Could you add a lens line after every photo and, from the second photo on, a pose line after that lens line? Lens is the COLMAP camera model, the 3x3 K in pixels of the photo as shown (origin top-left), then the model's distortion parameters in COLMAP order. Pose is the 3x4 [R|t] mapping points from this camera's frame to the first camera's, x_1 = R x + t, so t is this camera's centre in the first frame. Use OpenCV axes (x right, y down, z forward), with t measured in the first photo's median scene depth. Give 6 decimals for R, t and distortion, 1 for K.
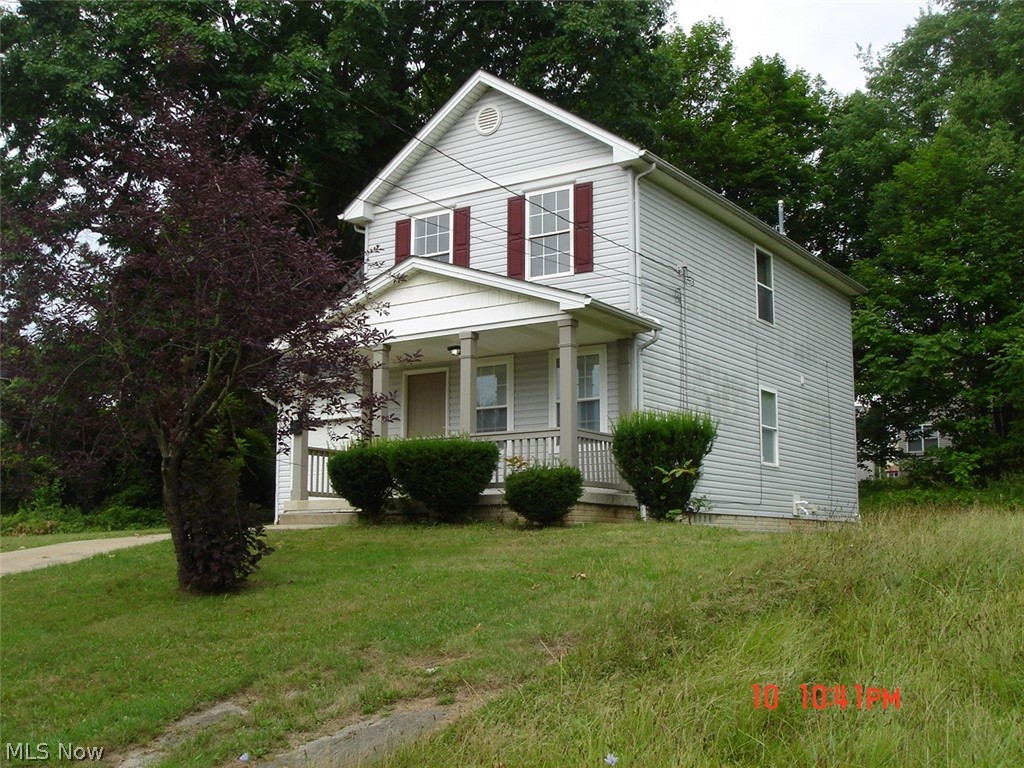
lens RADIAL K [[1164.8, 0, 512.0], [0, 1164.8, 384.0], [0, 0, 1]] dist [-0.164168, 0.017672]
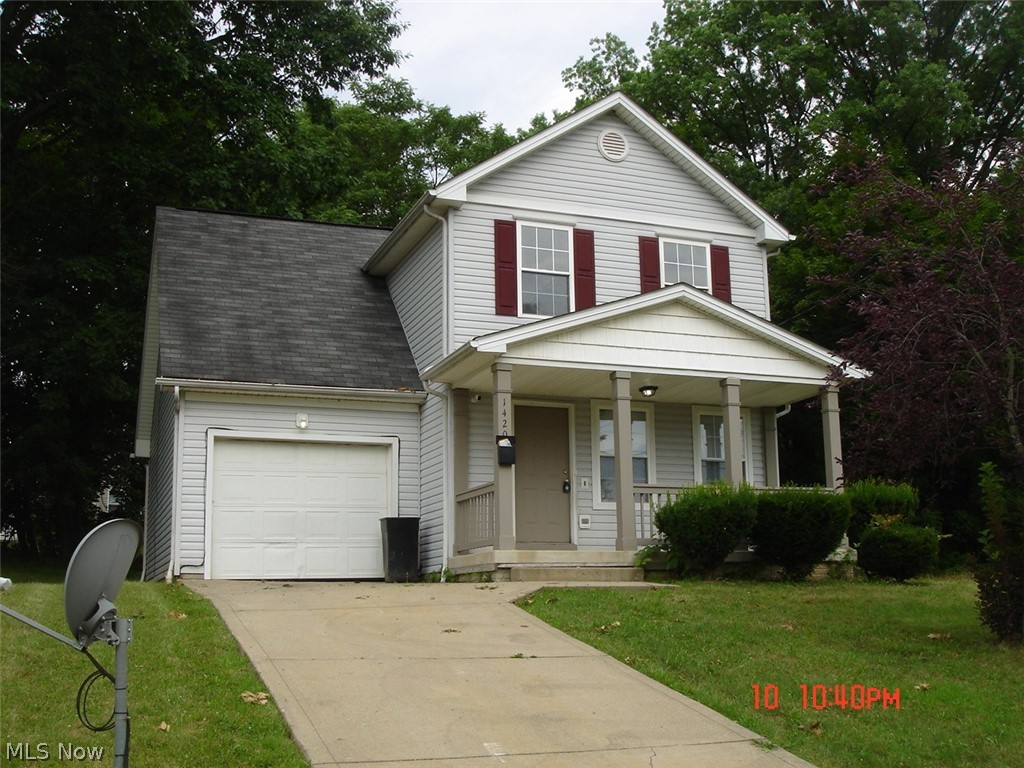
lens RADIAL K [[1164.8, 0, 512.0], [0, 1164.8, 384.0], [0, 0, 1]] dist [-0.164168, 0.017672]
pose [[0.576949, 0.156004, 0.801744, -0.817402], [-0.104964, 0.987612, -0.116637, 0.080832], [-0.810008, -0.016861, 0.586176, 0.542783]]
